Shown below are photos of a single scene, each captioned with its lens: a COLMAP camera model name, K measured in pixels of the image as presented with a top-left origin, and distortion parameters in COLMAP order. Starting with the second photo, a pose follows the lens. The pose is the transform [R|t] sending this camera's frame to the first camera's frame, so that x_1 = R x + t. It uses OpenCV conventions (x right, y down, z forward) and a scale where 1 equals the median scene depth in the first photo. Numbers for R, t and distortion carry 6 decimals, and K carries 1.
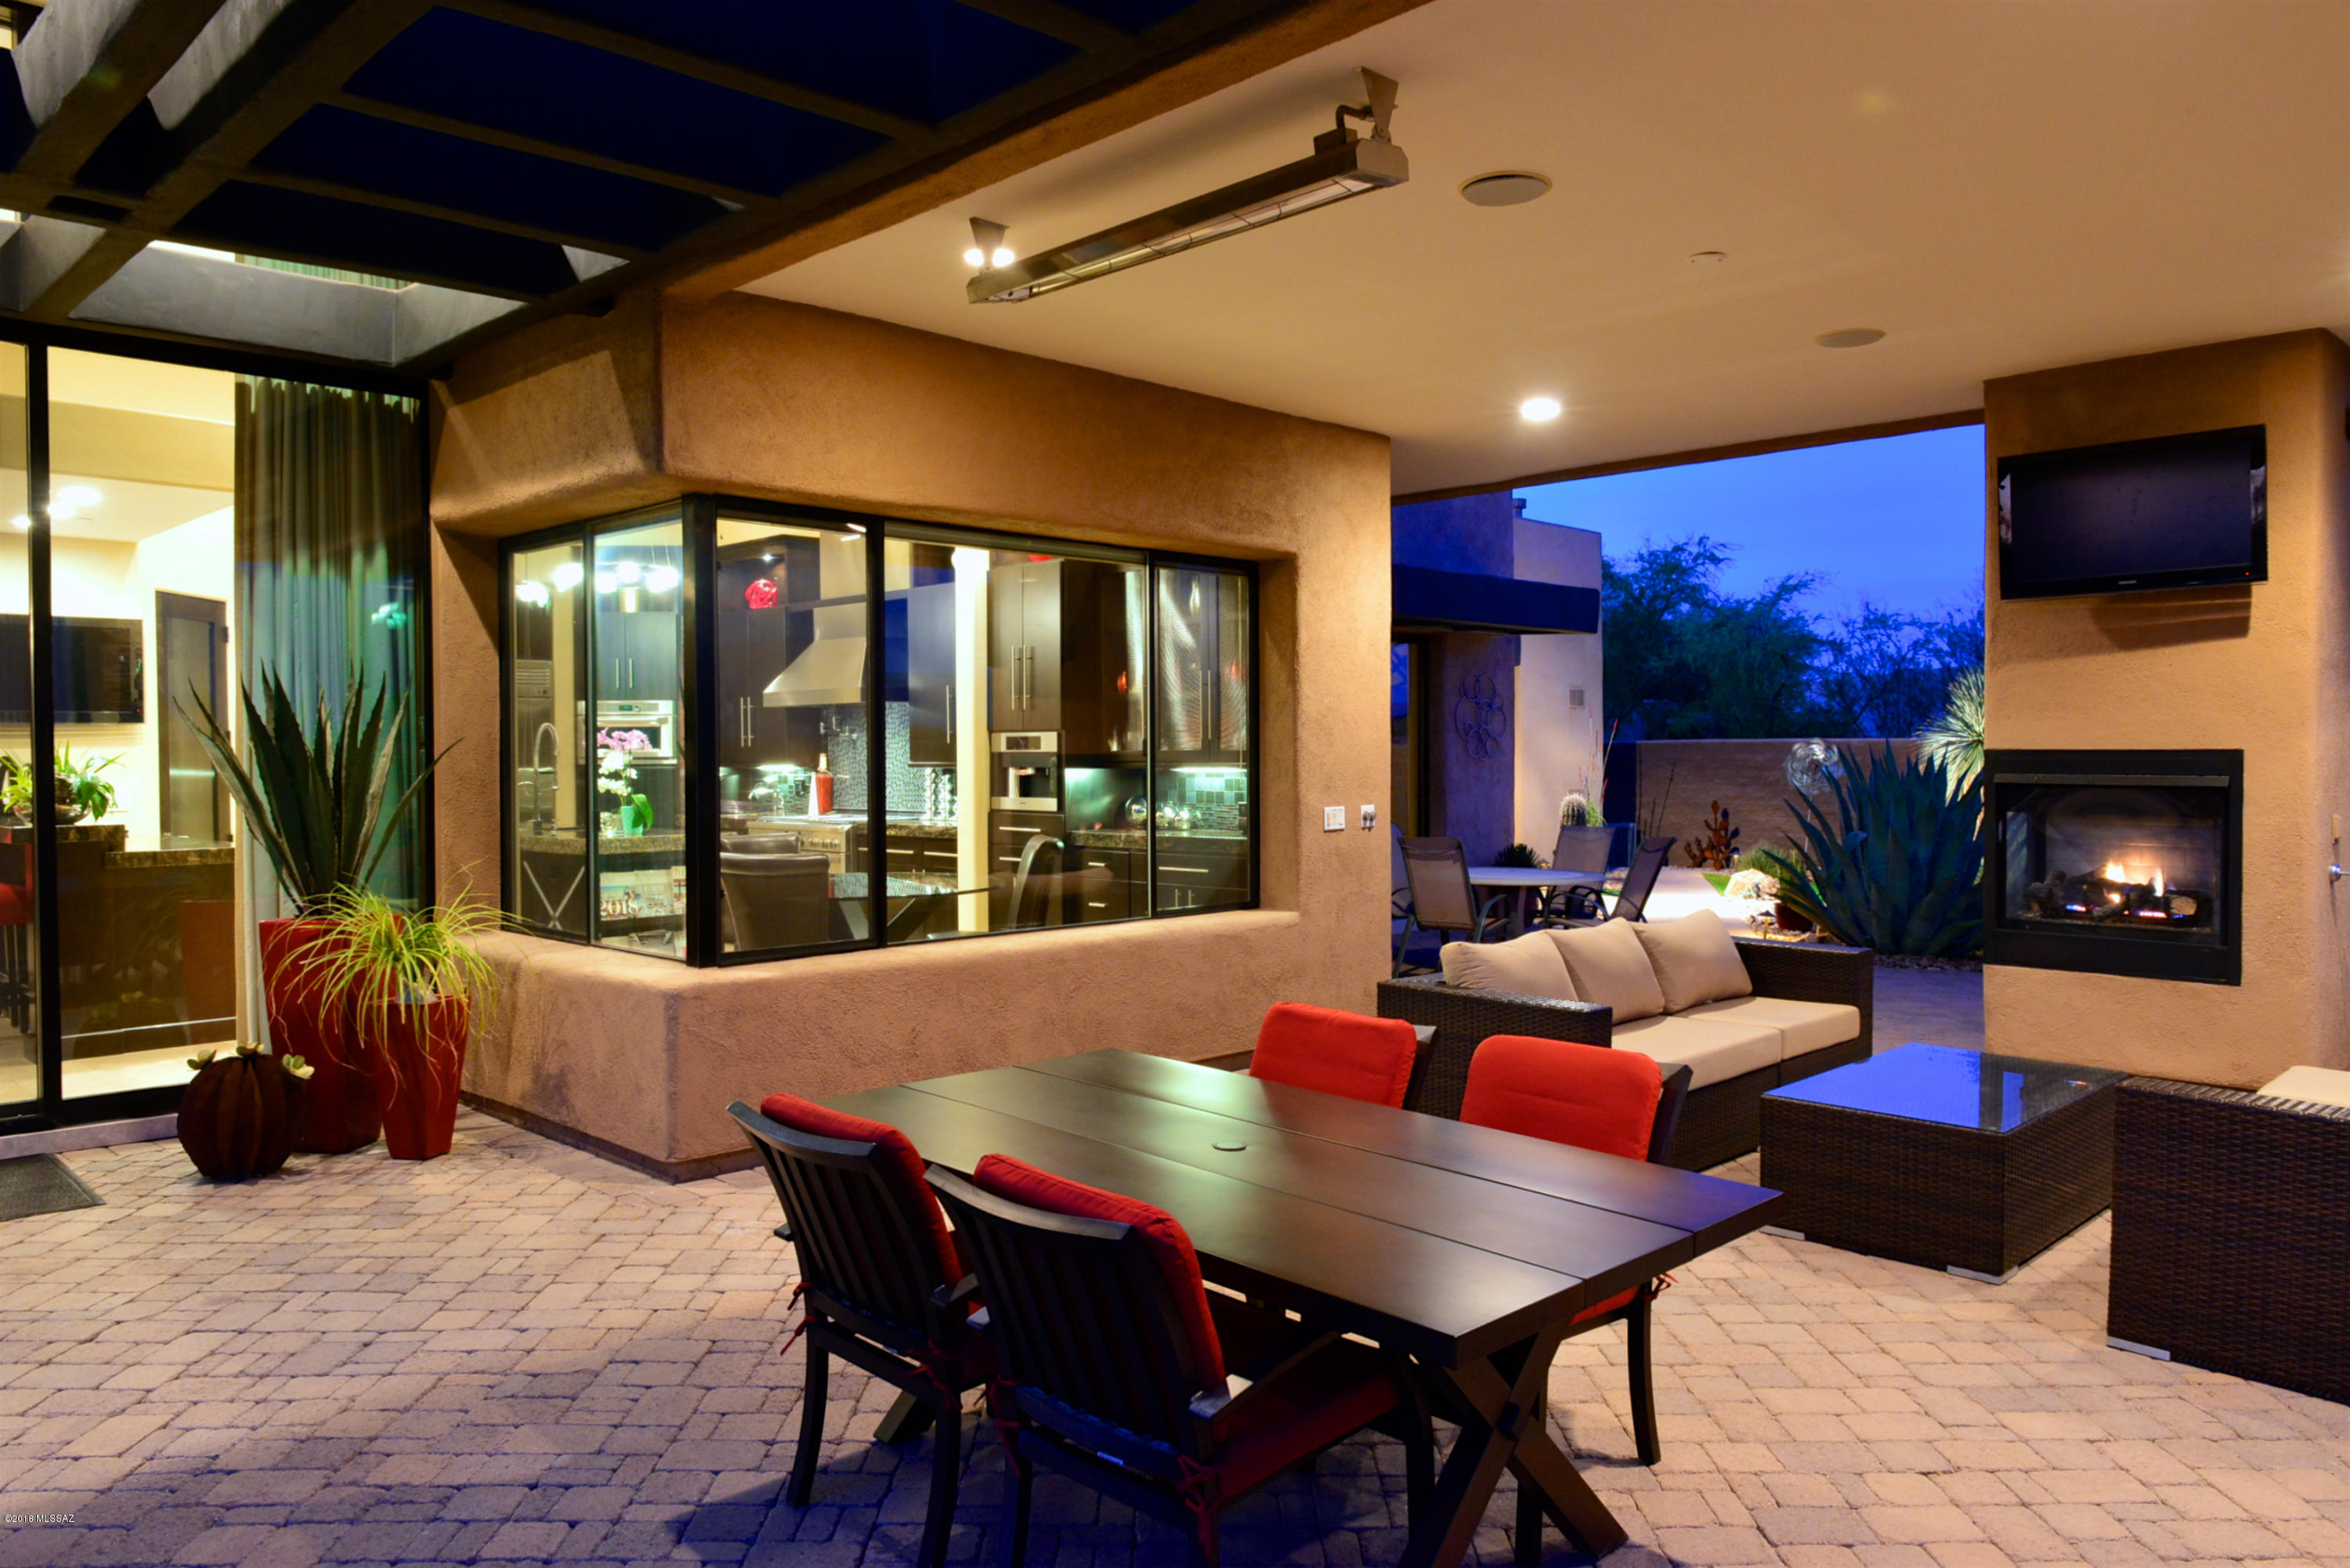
lens RADIAL K [[1609.5, 0, 1194.5], [0, 1609.5, 781.5], [0, 0, 1]] dist [-0.012620, -0.002868]
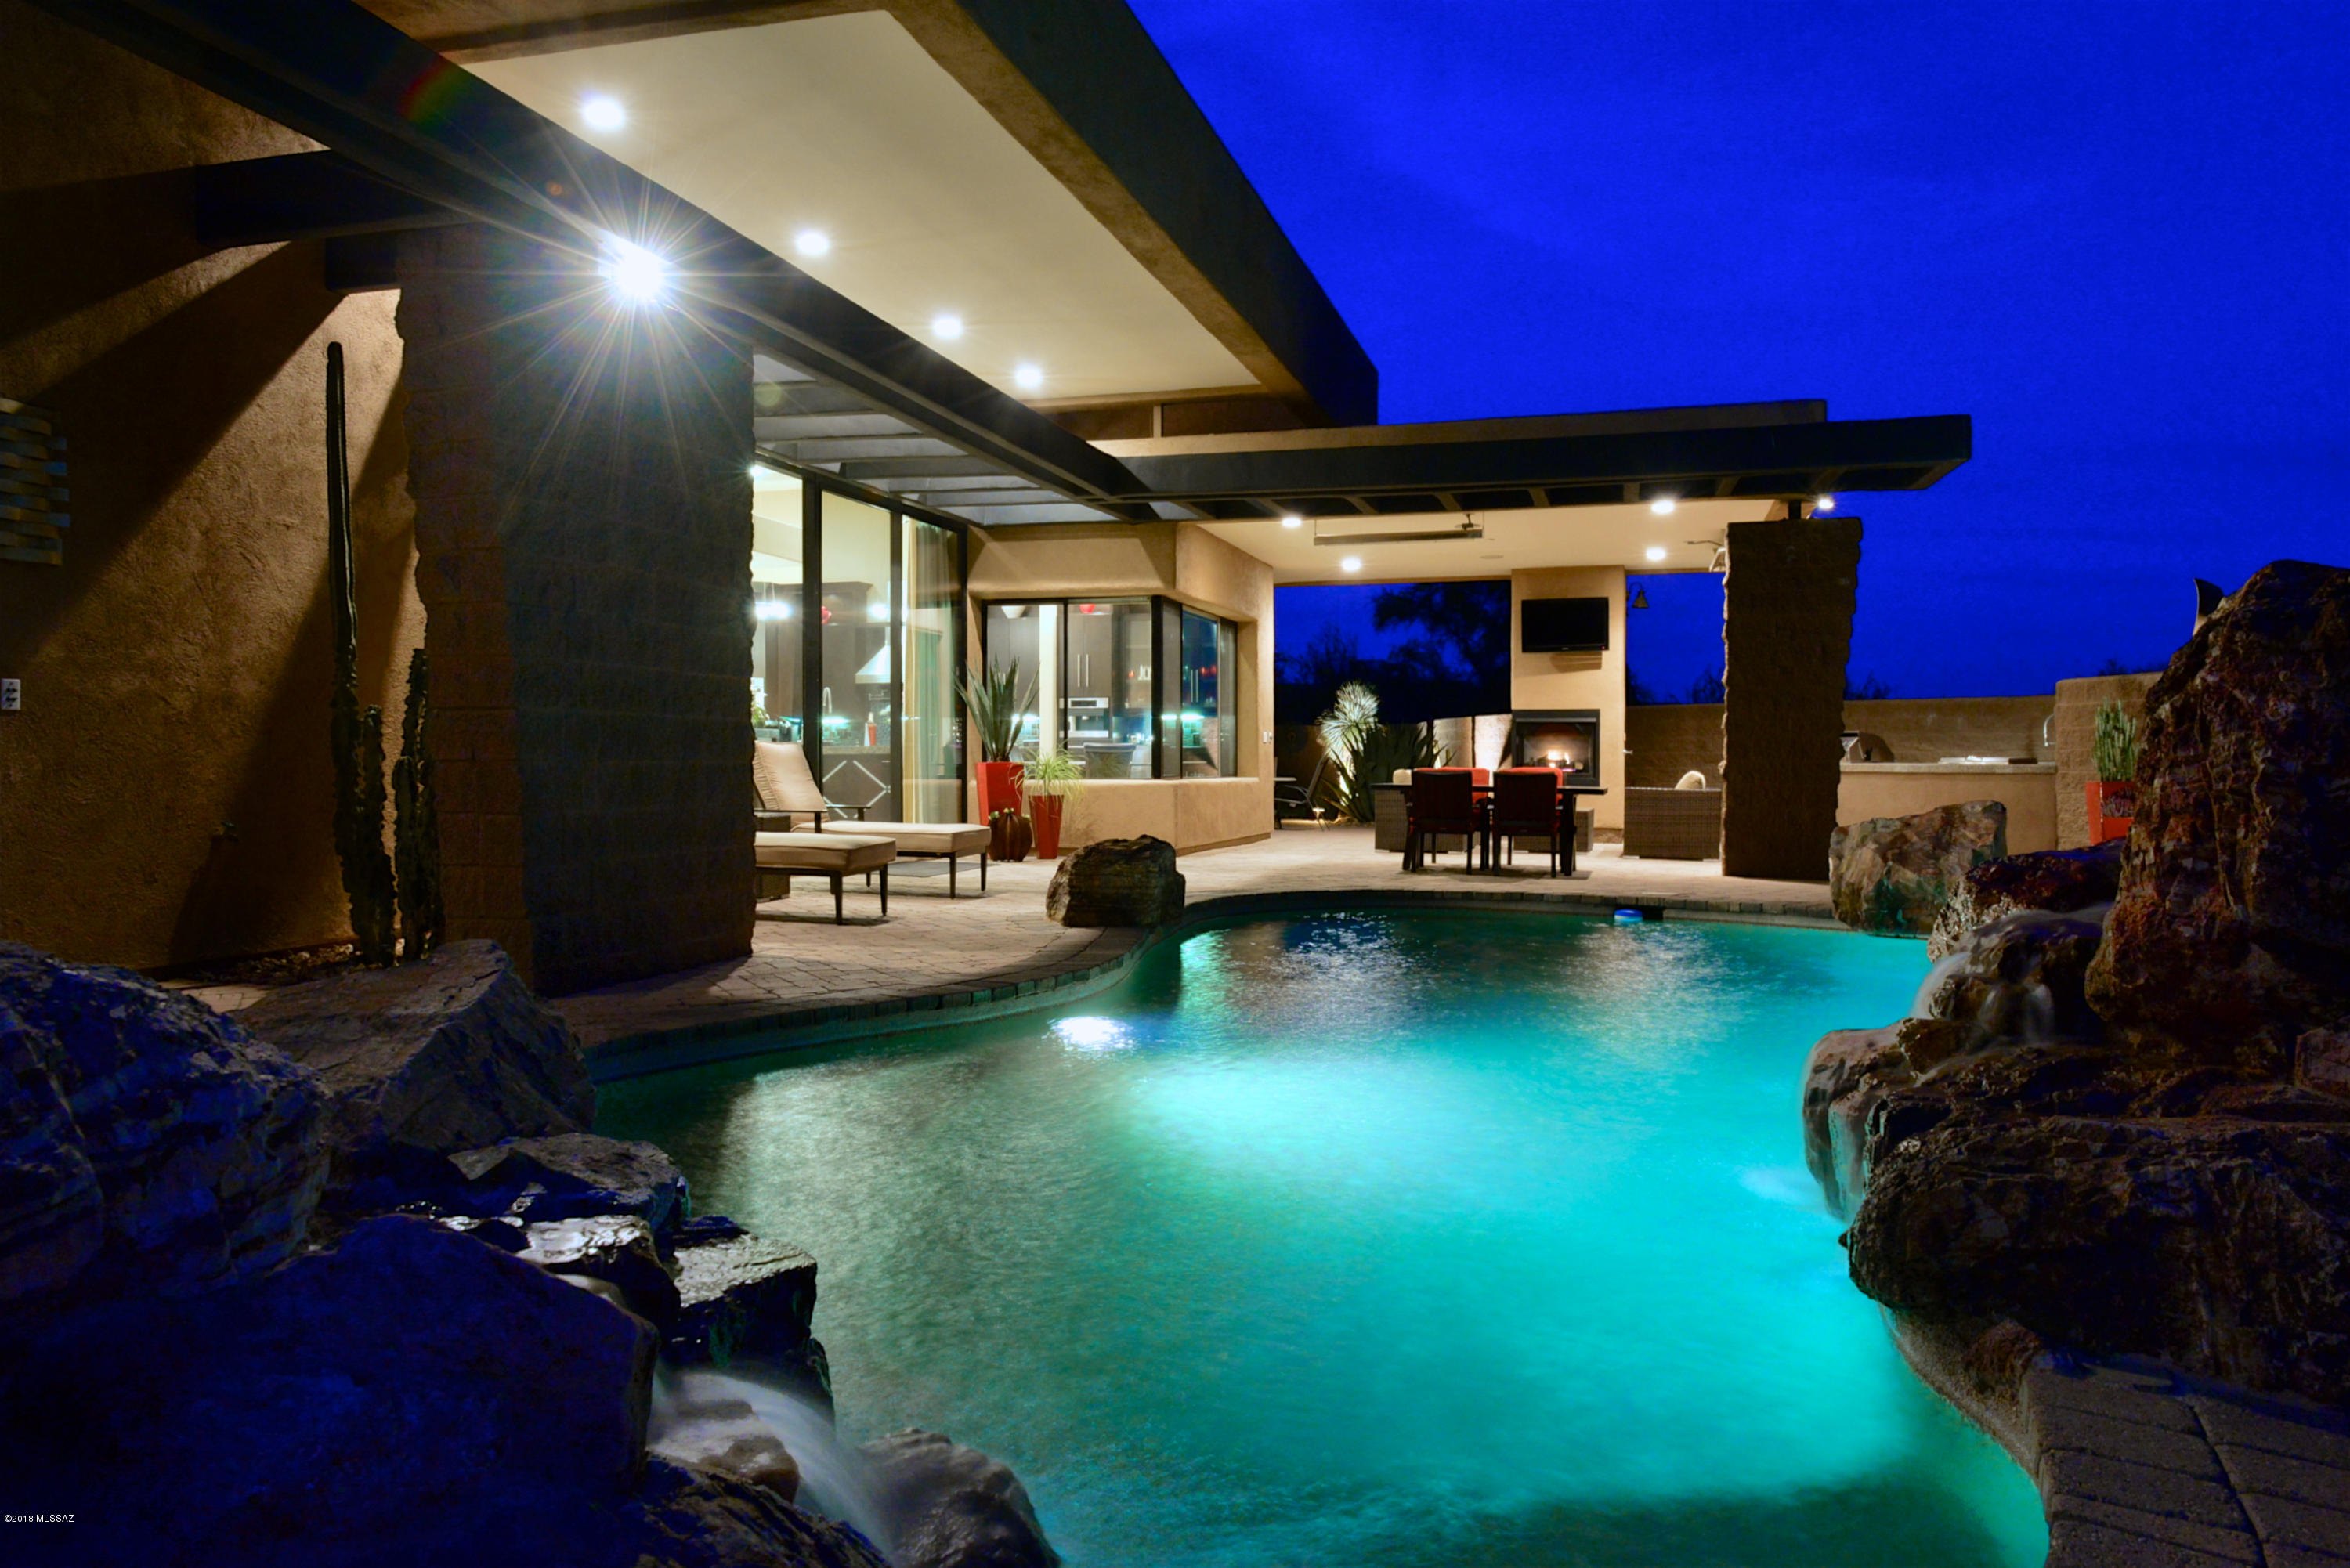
lens RADIAL K [[1609.5, 0, 1194.5], [0, 1609.5, 781.5], [0, 0, 1]] dist [-0.012620, -0.002868]
pose [[0.874027, -0.002353, 0.485871, -1.170955], [0.006060, 0.999963, -0.006059, 0.104898], [-0.485839, 0.008240, 0.874009, -0.987524]]
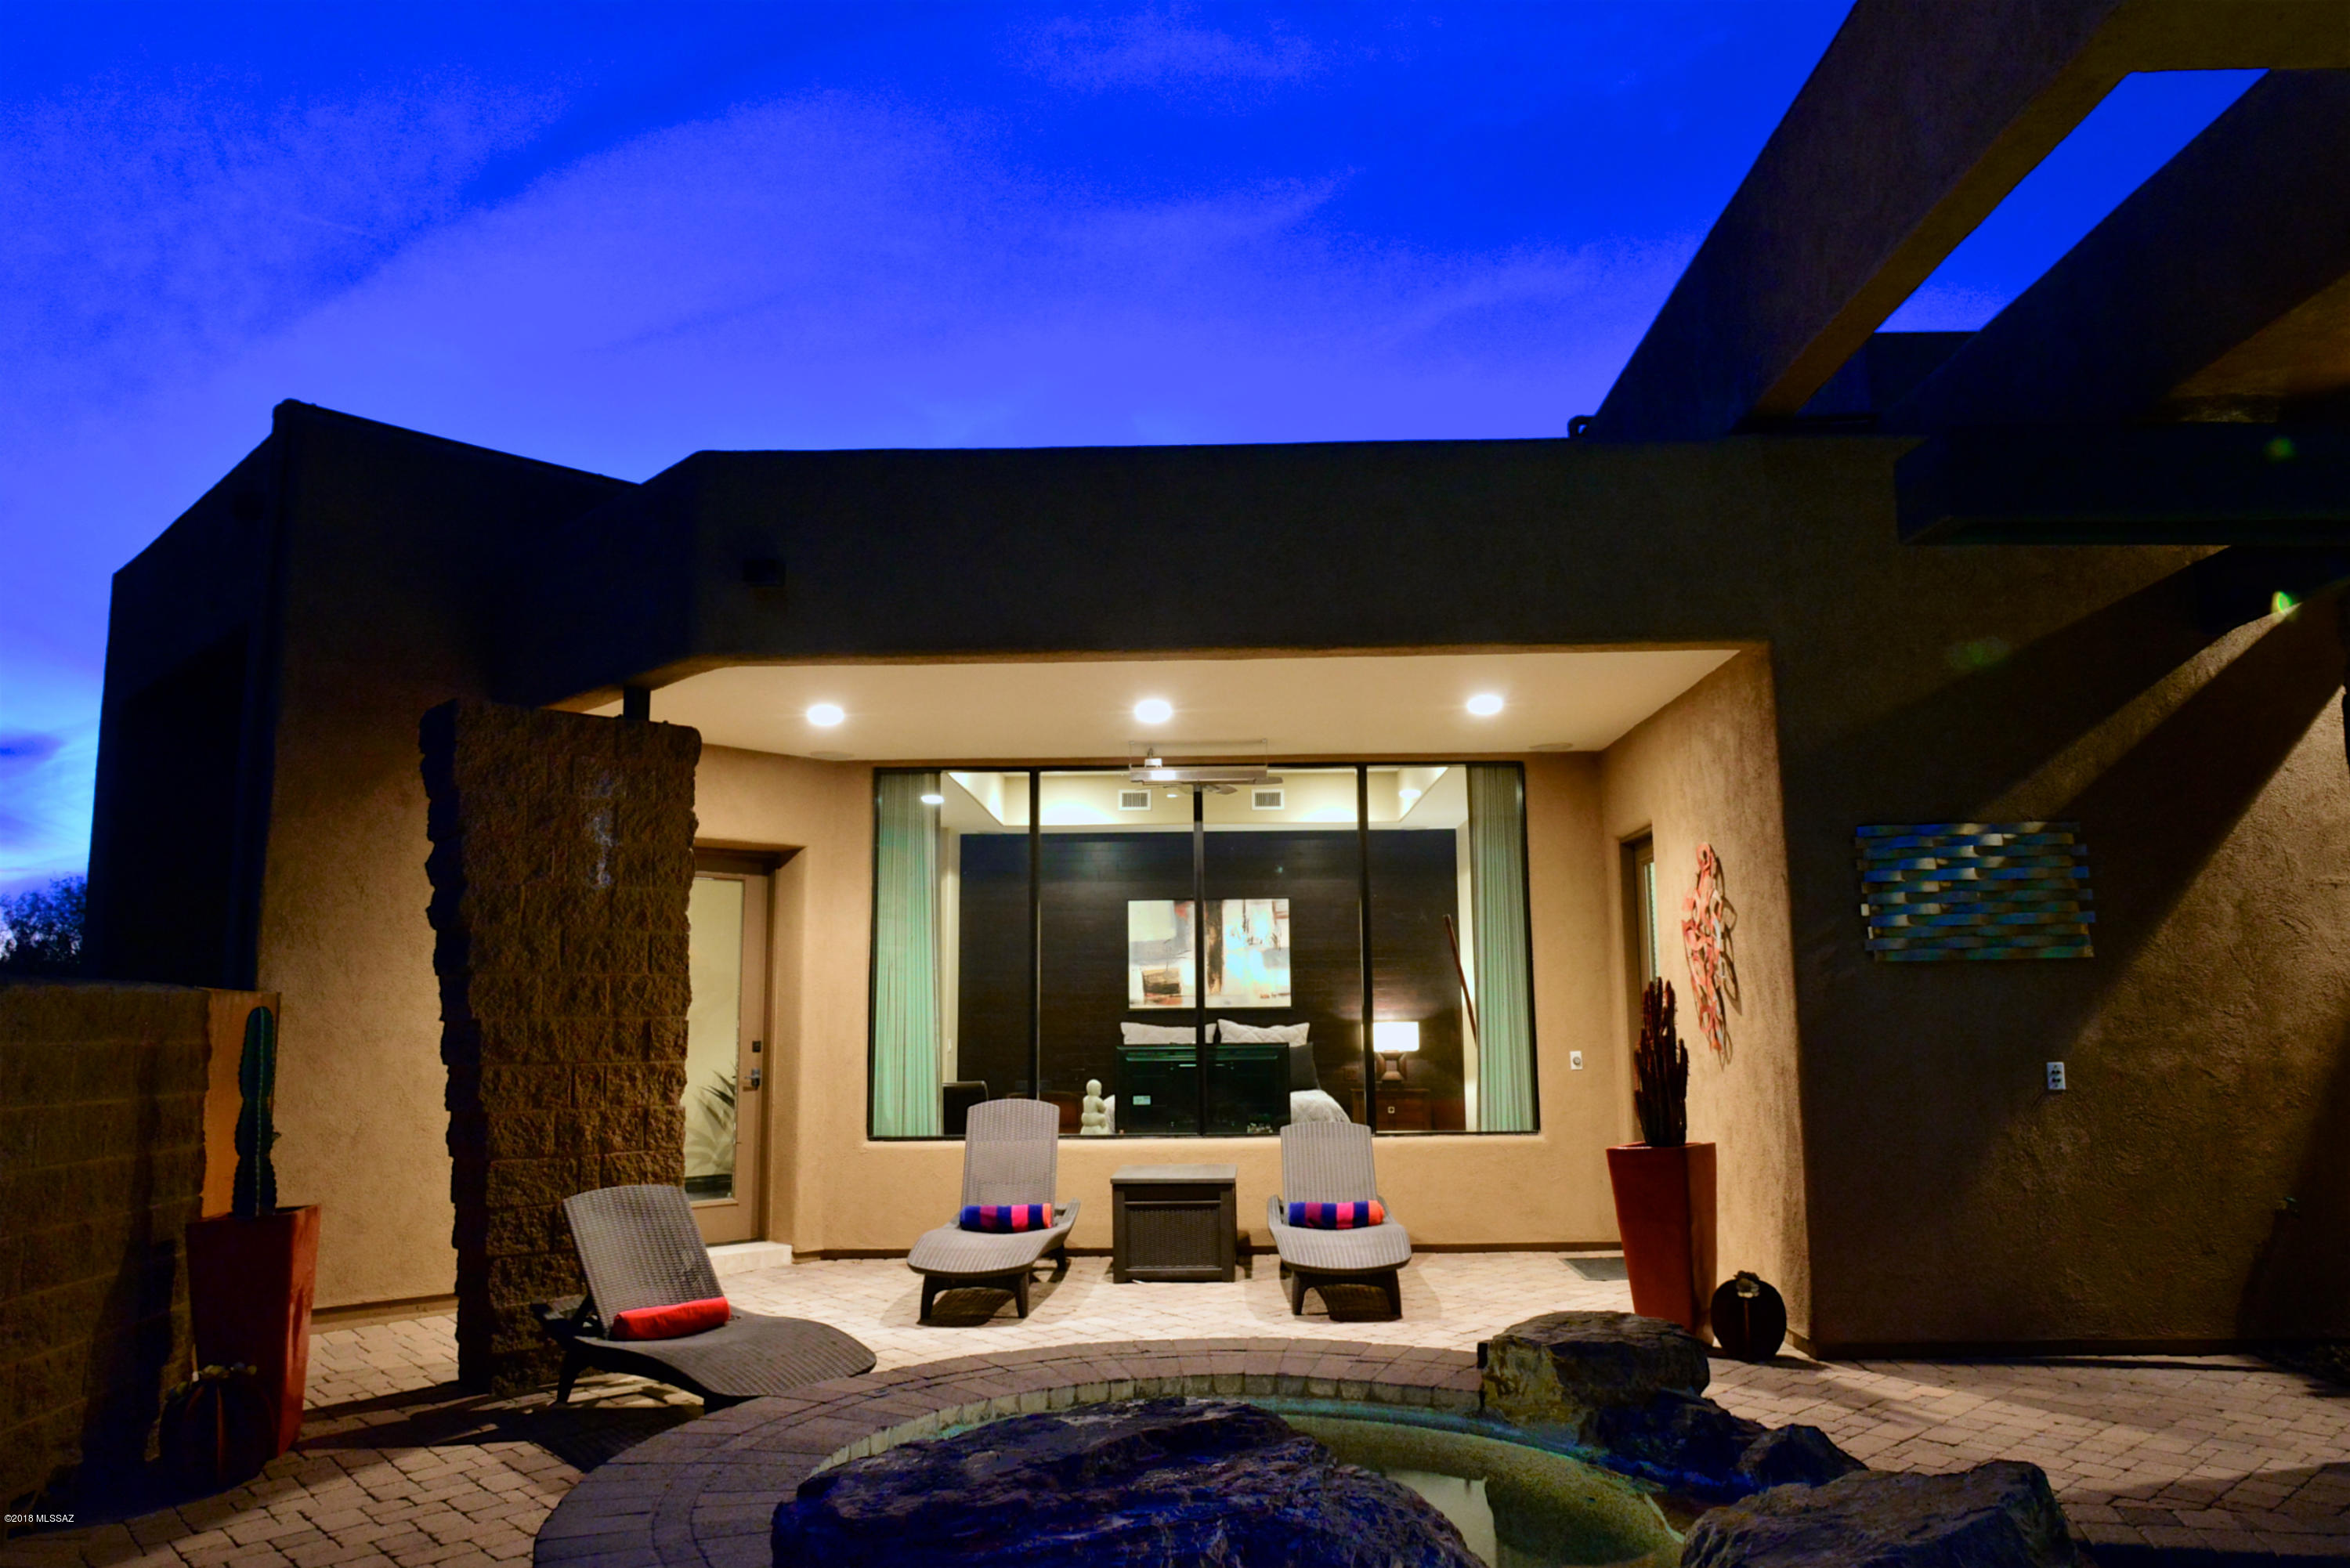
lens RADIAL K [[1609.5, 0, 1194.5], [0, 1609.5, 781.5], [0, 0, 1]] dist [-0.012620, -0.002868]
pose [[0.691548, -0.107975, -0.714215, -0.969761], [-0.006749, 0.987756, -0.155863, 0.033446], [0.722299, 0.112607, 0.682352, -1.004104]]
